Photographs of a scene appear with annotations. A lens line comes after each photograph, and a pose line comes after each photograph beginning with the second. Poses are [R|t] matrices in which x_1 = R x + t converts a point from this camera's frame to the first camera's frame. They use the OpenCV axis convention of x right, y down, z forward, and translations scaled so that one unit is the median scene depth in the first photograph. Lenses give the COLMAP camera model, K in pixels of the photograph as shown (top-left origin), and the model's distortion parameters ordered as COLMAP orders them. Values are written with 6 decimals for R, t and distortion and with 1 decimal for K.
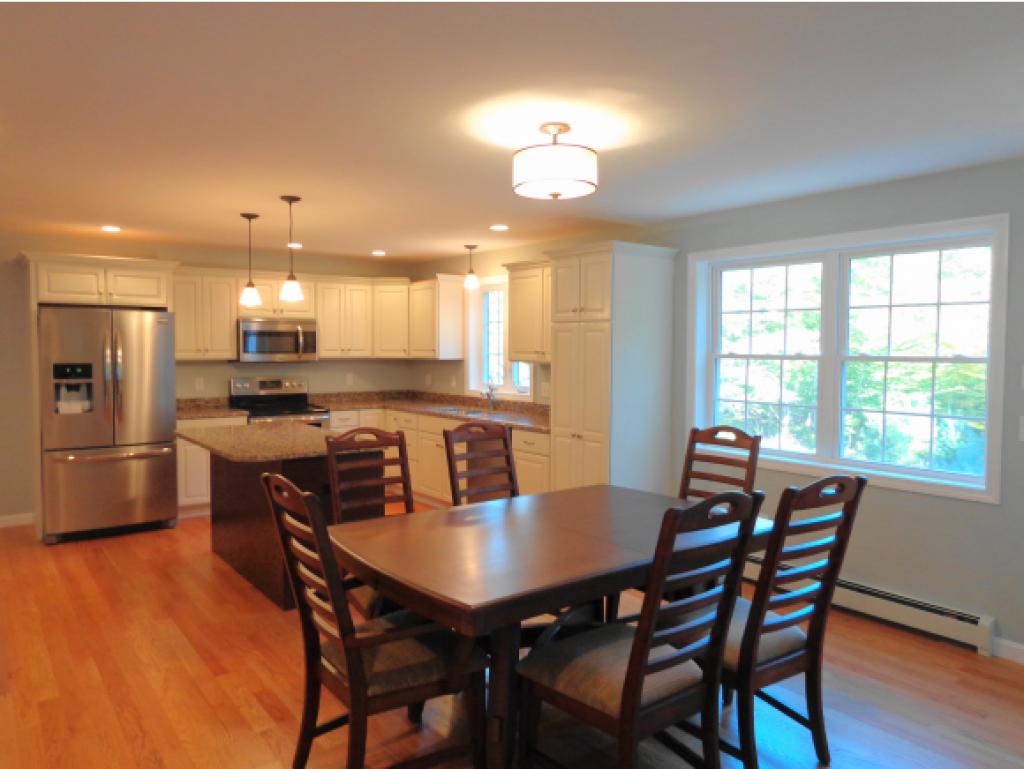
lens RADIAL K [[724.0, 0, 521.3], [0, 724.0, 381.5], [0, 0, 1]] dist [-0.002915, 0.006427]
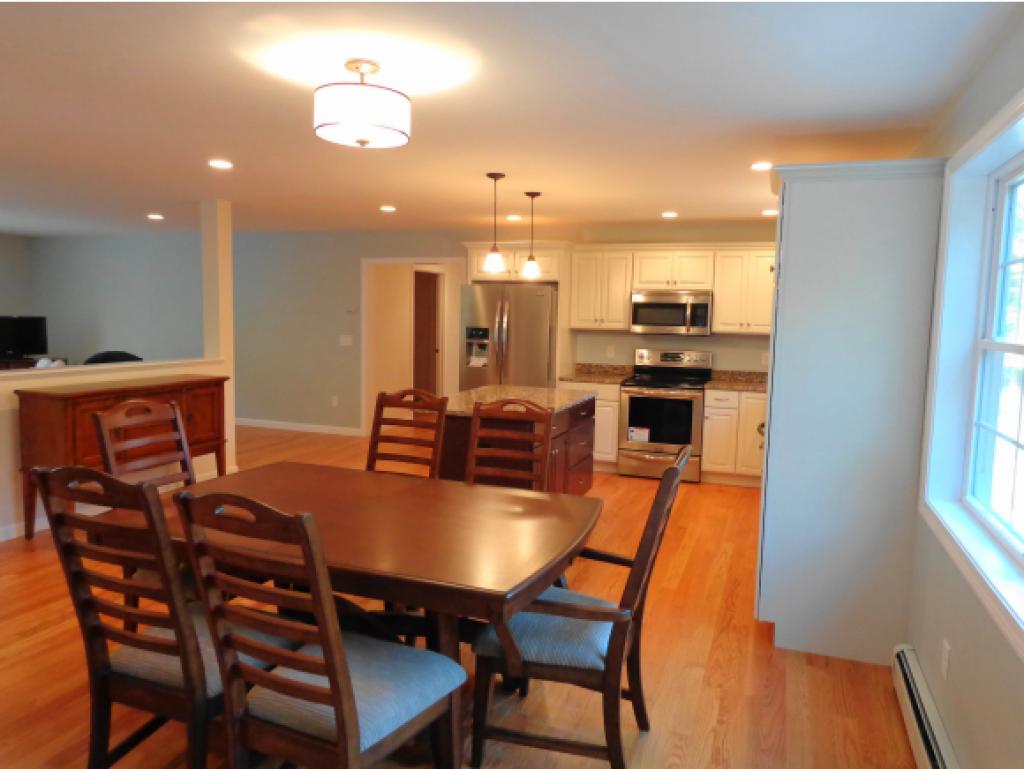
lens RADIAL K [[724.0, 0, 514.4], [0, 724.0, 377.2], [0, 0, 1]] dist [-0.002915, 0.006427]
pose [[0.532514, 0.087984, -0.841836, 0.411053], [-0.064878, 0.995900, 0.063047, -0.018438], [0.843931, 0.021044, 0.536039, 0.310868]]
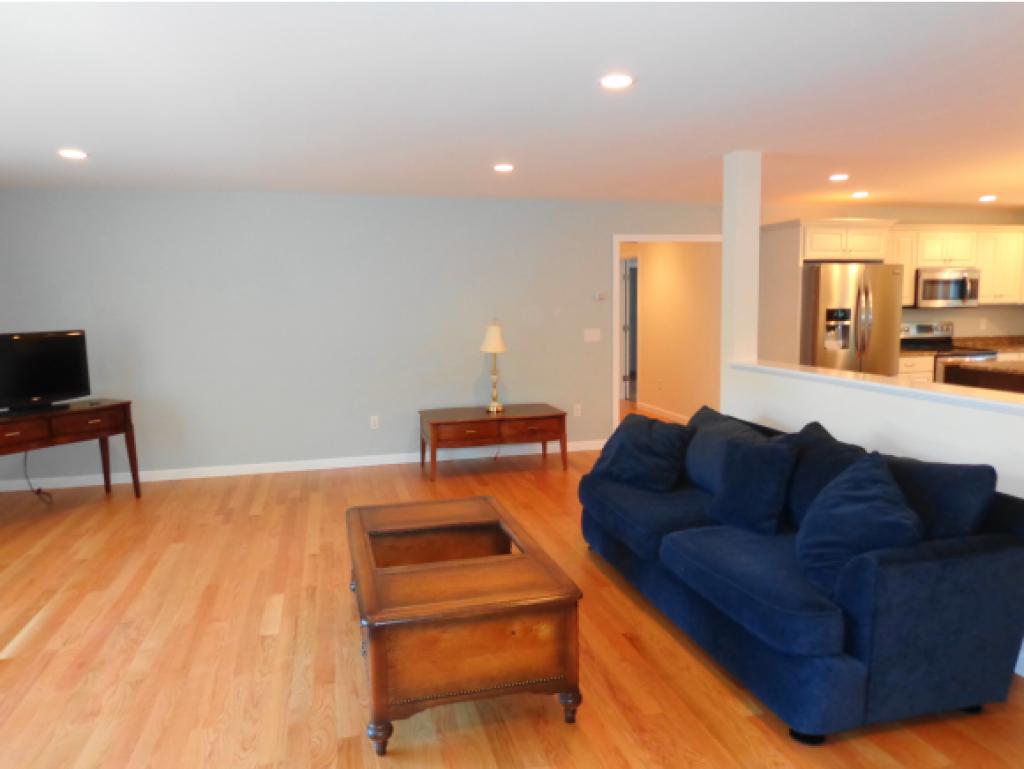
lens RADIAL K [[724.0, 0, 512.0], [0, 724.0, 389.9], [0, 0, 1]] dist [-0.002915, 0.006427]
pose [[0.922892, 0.035481, -0.383422, -0.546388], [-0.005061, 0.996777, 0.080057, 0.013154], [0.385027, -0.071944, 0.920097, -0.282155]]
